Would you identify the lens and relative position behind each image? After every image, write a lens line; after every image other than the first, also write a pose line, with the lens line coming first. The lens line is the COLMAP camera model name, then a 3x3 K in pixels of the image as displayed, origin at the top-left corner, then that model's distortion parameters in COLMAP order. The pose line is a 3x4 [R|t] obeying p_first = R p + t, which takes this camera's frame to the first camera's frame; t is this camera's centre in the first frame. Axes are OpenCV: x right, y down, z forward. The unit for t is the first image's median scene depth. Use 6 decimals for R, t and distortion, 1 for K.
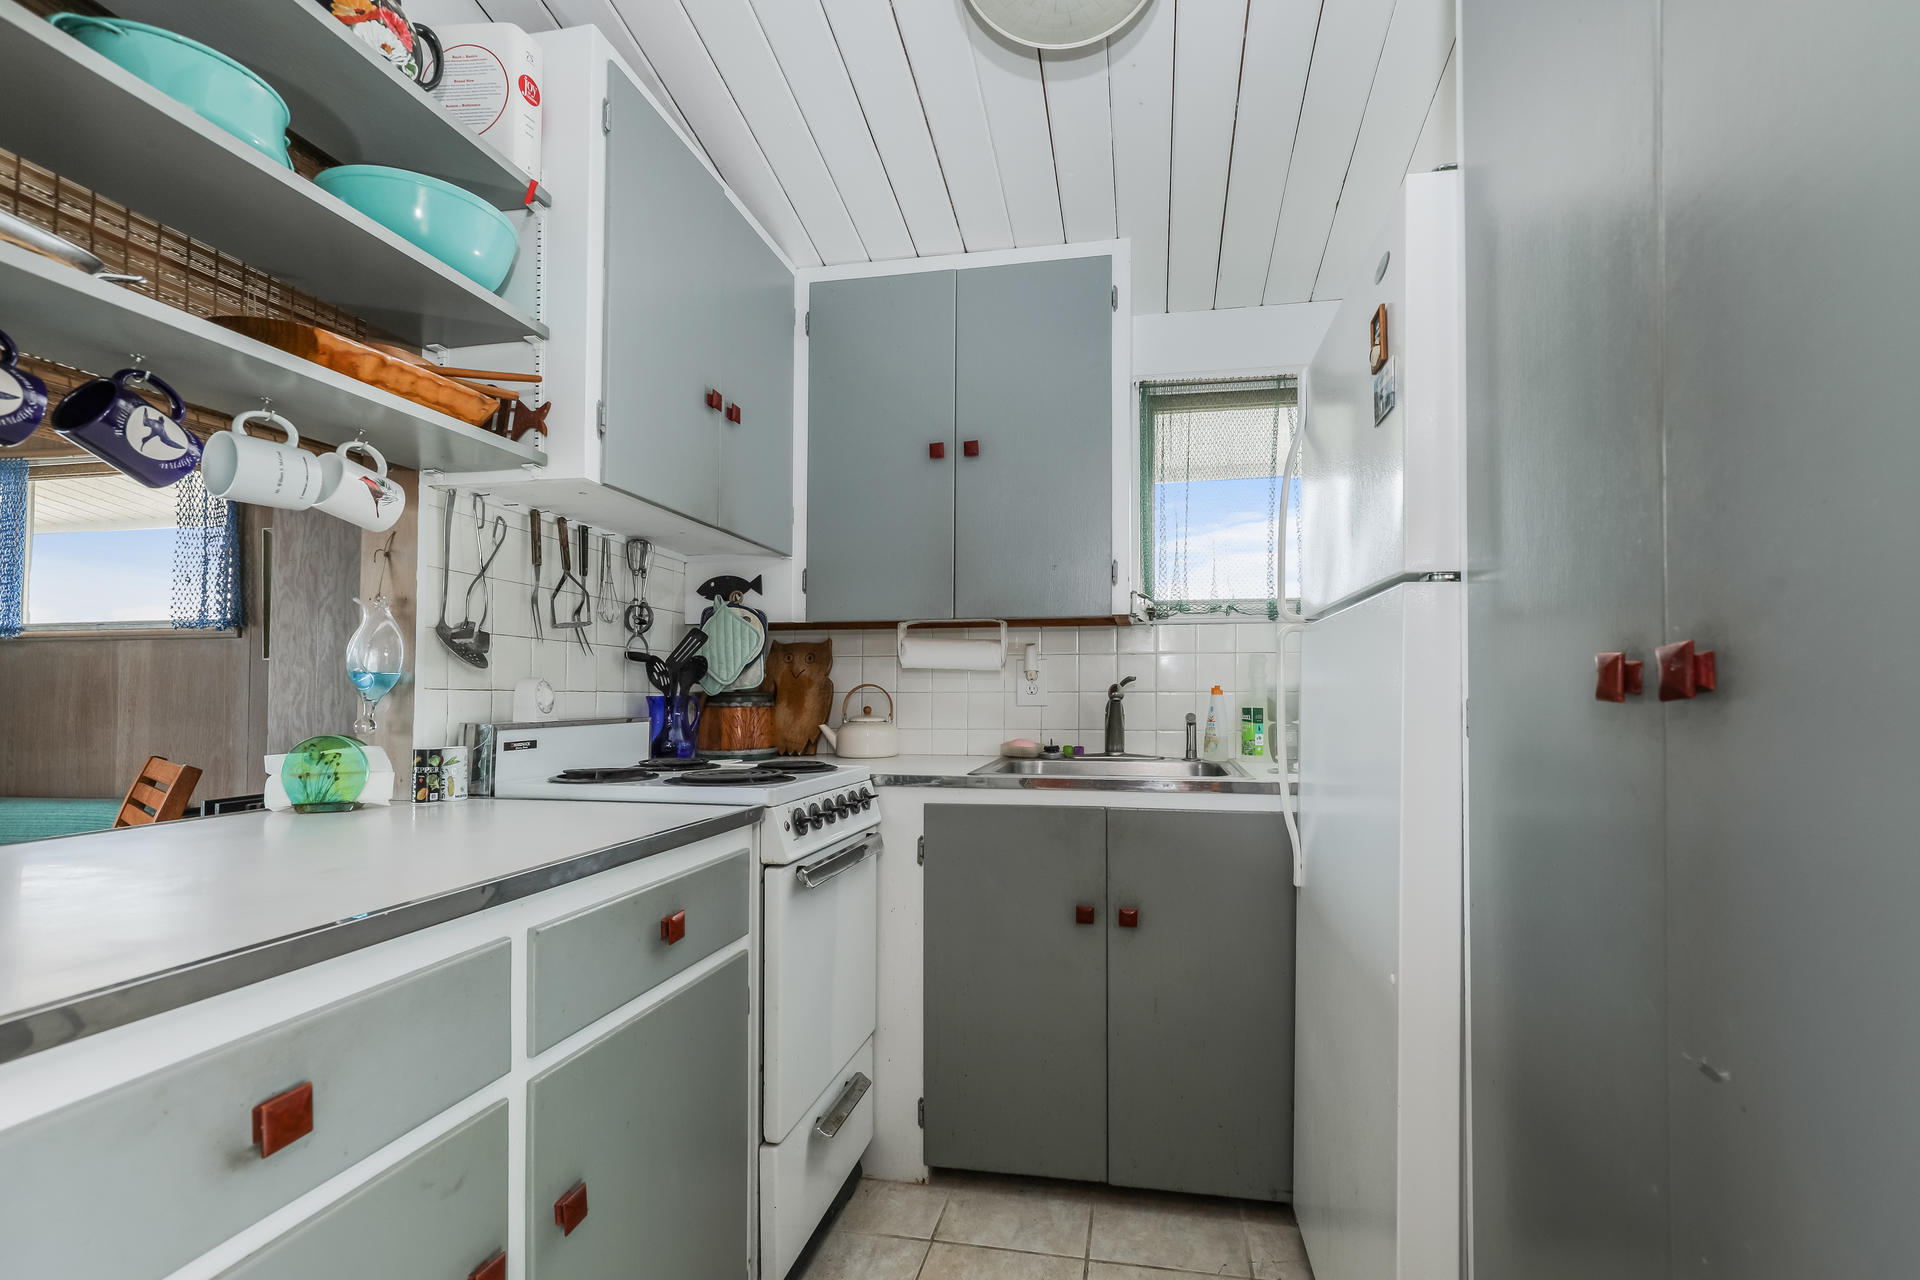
lens RADIAL K [[889.3, 0, 1001.9], [0, 889.3, 642.1], [0, 0, 1]] dist [-0.001250, -0.000058]
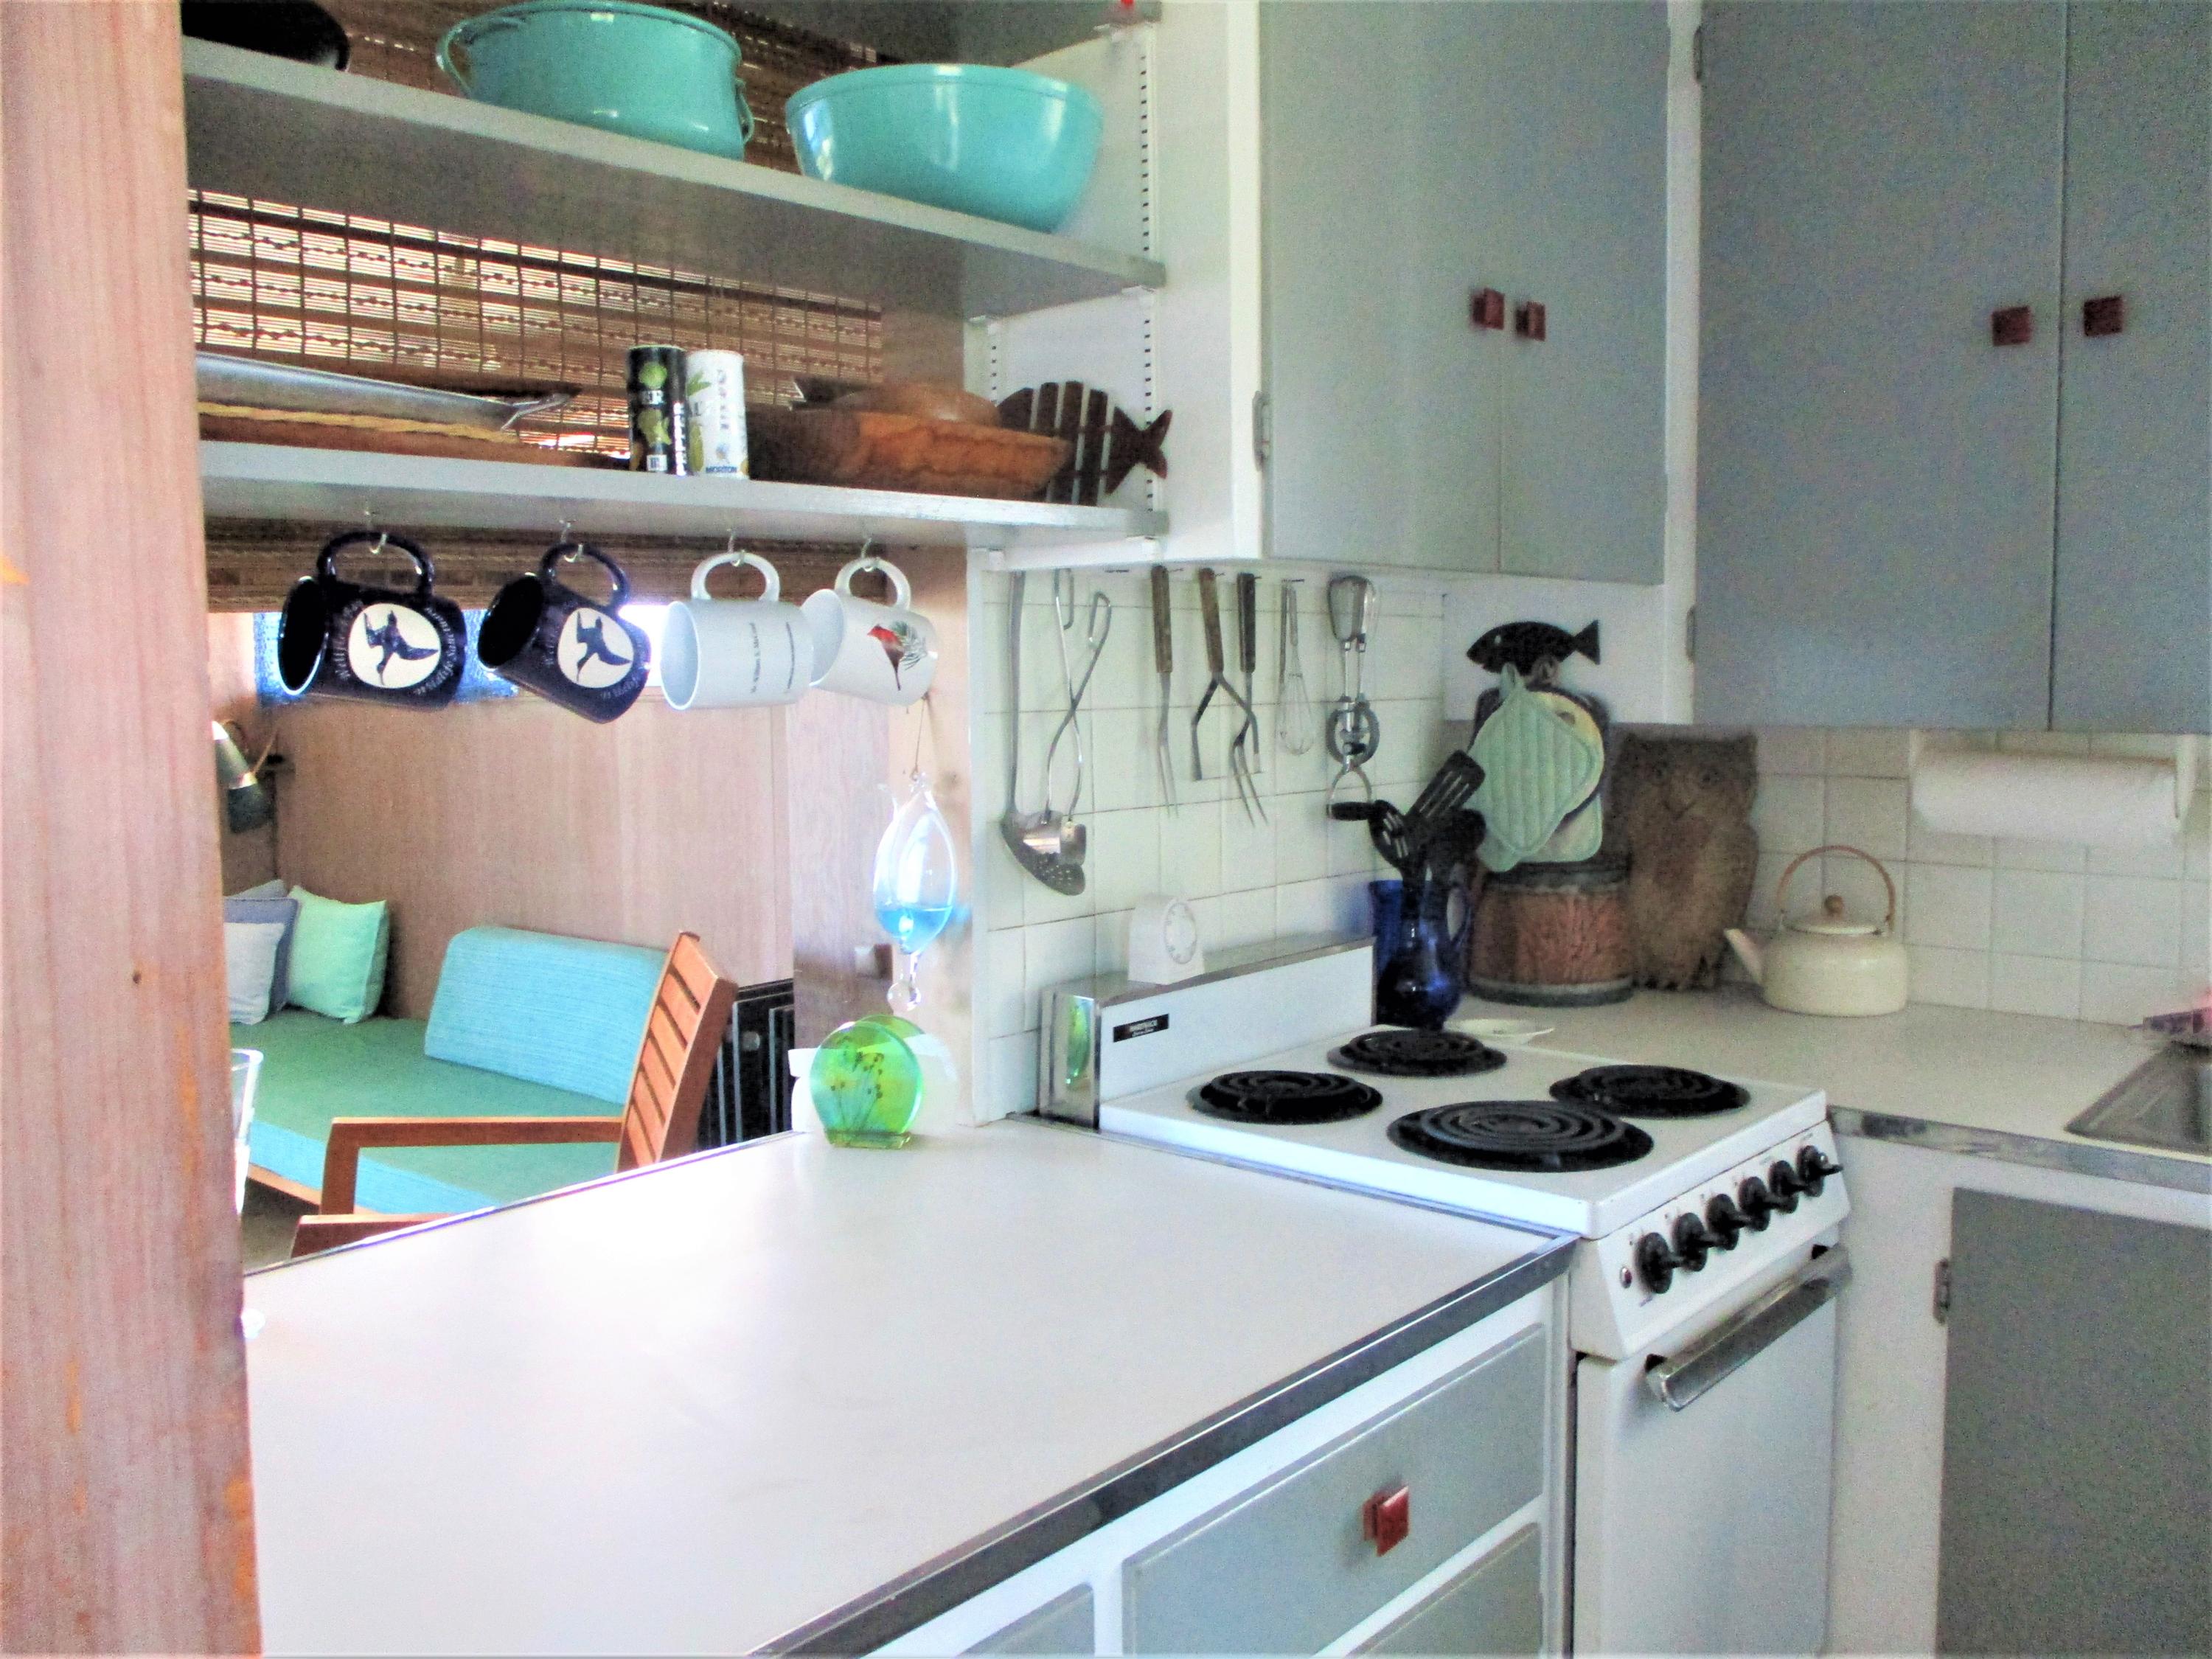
lens RADIAL K [[1874.0, 0, 1094.0], [0, 1874.0, 789.4], [0, 0, 1]] dist [-0.036689, -0.001195]
pose [[0.855972, 0.030899, -0.516098, 0.015662], [0.025957, 0.994386, 0.102585, -0.117931], [0.516370, -0.101206, 0.850364, 0.022313]]
